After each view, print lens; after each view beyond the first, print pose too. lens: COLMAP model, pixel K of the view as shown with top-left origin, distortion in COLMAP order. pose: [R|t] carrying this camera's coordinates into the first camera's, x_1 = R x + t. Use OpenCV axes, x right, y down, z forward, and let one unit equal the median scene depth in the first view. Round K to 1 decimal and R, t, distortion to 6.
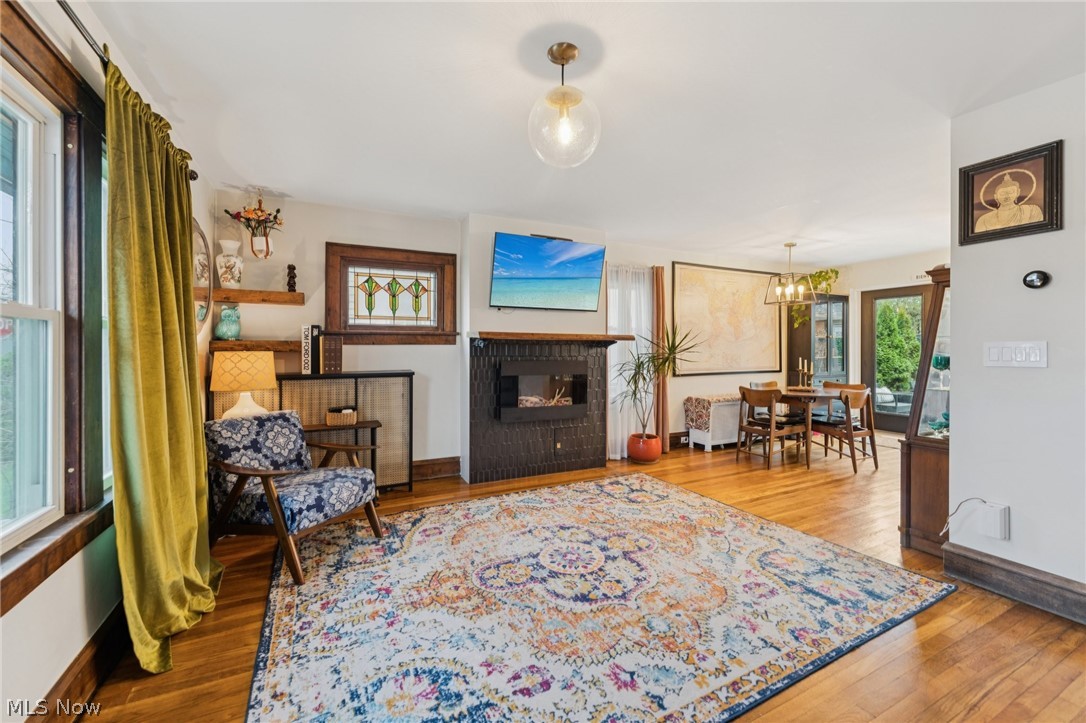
lens RADIAL K [[436.8, 0, 540.7], [0, 436.8, 351.3], [0, 0, 1]] dist [-0.003588, 0.000723]
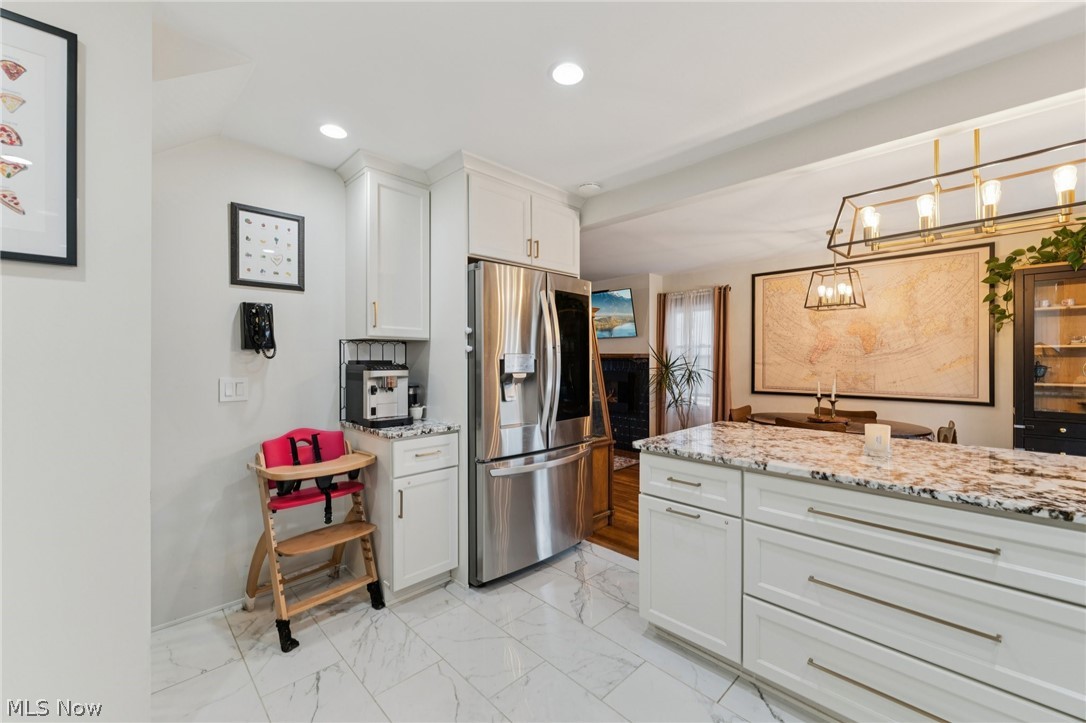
lens RADIAL K [[436.8, 0, 545.9], [0, 436.8, 359.0], [0, 0, 1]] dist [-0.003588, 0.000723]
pose [[0.318497, 0.000896, -0.947923, 2.356178], [-0.006201, 0.999980, -0.001138, -0.033191], [0.947904, 0.006240, 0.318496, 0.557770]]
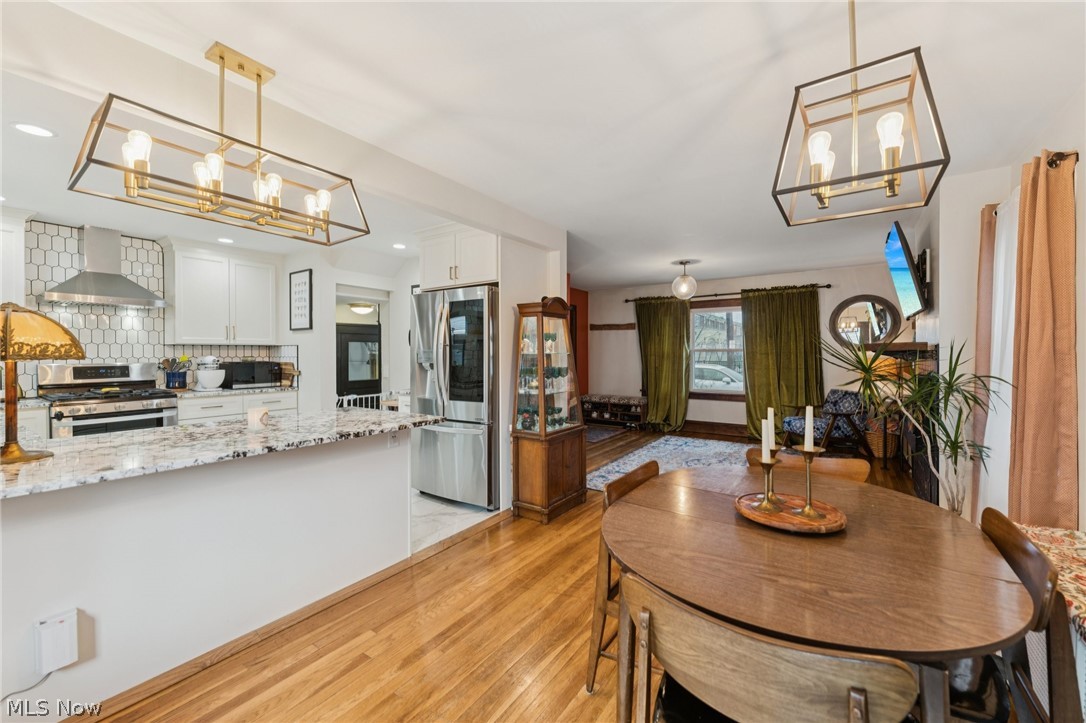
lens RADIAL K [[436.8, 0, 539.8], [0, 436.8, 356.8], [0, 0, 1]] dist [-0.003588, 0.000723]
pose [[-0.876477, 0.006713, -0.481398, 1.784375], [0.001302, 0.999932, 0.011573, -0.040712], [0.481443, 0.009517, -0.876426, 2.358740]]
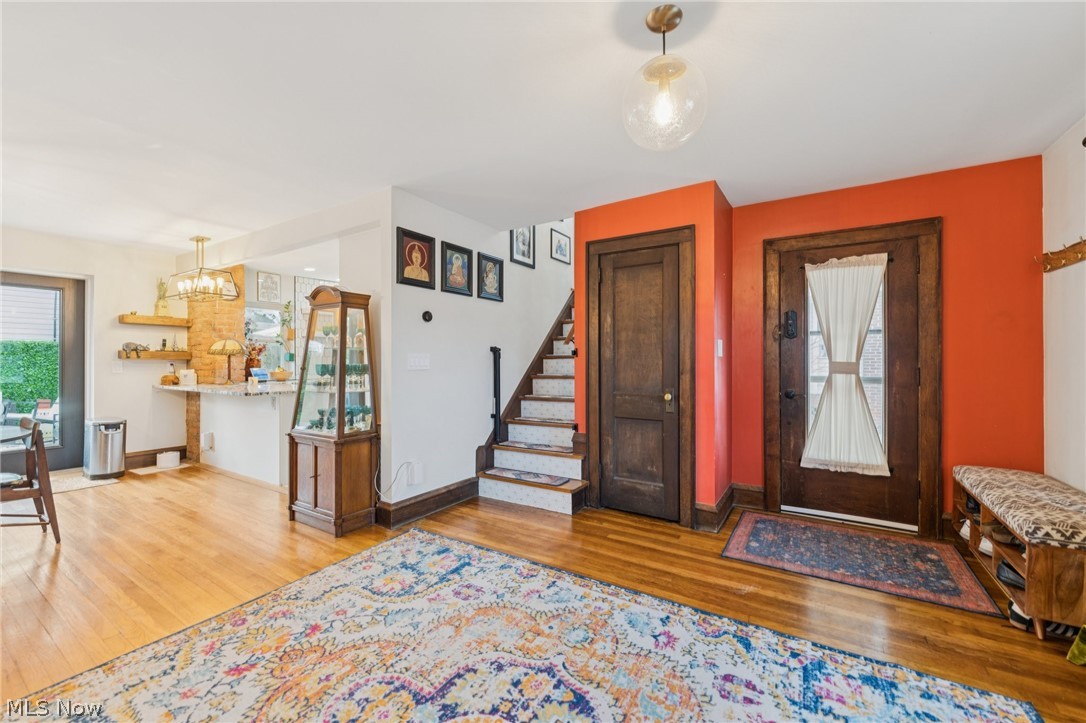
lens RADIAL K [[436.8, 0, 543.8], [0, 436.8, 362.0], [0, 0, 1]] dist [-0.003588, 0.000723]
pose [[-0.515919, -0.002976, 0.856632, -0.418070], [0.004816, 0.999968, 0.006374, -0.001071], [-0.856624, 0.007414, -0.515888, 1.222347]]
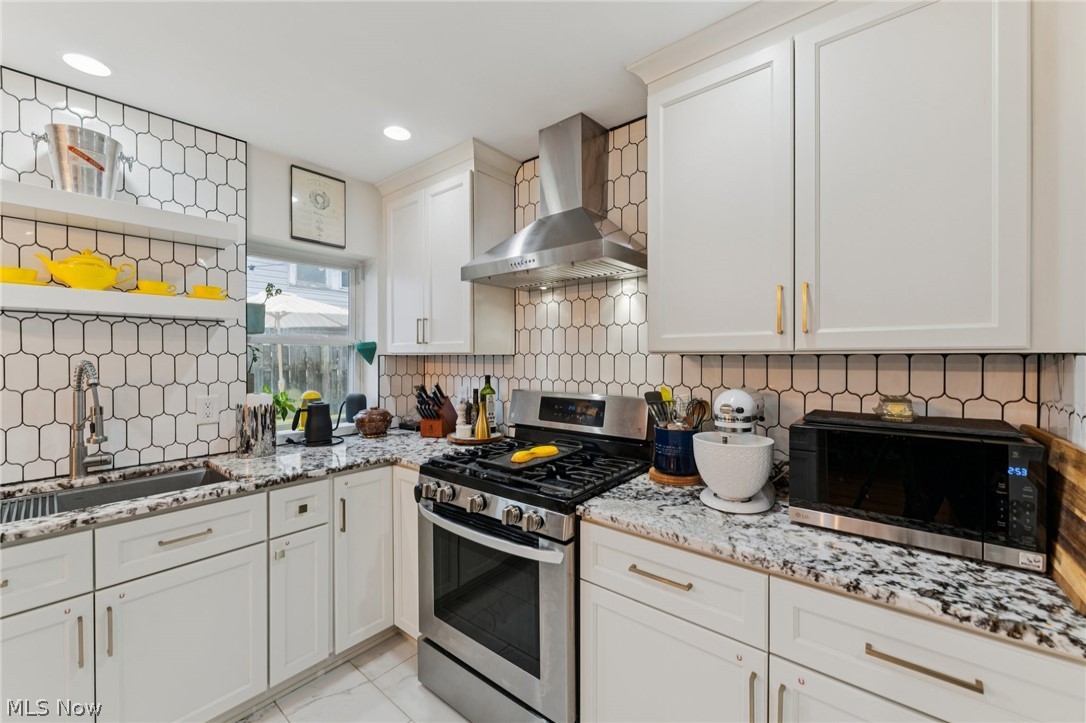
lens RADIAL K [[436.8, 0, 543.1], [0, 436.8, 358.8], [0, 0, 1]] dist [-0.003588, 0.000723]
pose [[-0.400433, -0.007414, 0.916296, 1.702075], [0.005576, 0.999929, 0.010528, -0.073373], [-0.916309, 0.009325, -0.400364, 0.552912]]
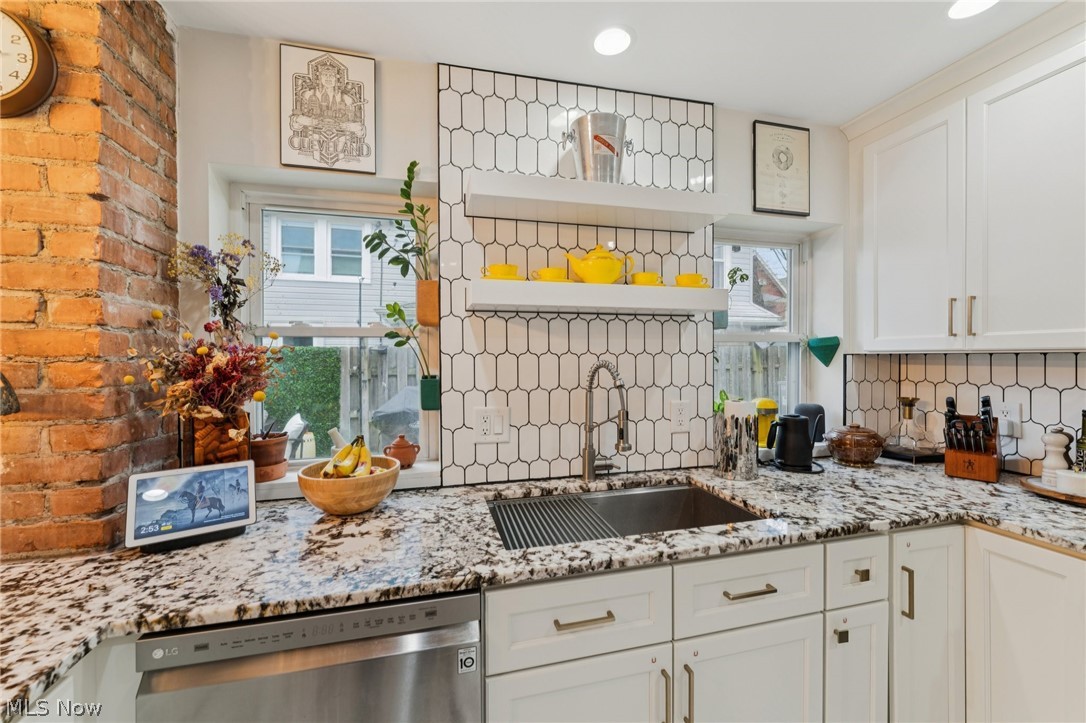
lens RADIAL K [[436.8, 0, 540.0], [0, 436.8, 359.2], [0, 0, 1]] dist [-0.003588, 0.000723]
pose [[0.212397, -0.005045, 0.977170, 1.950238], [0.009516, 0.999950, 0.003095, -0.071570], [-0.977137, 0.008642, 0.212434, 0.875526]]
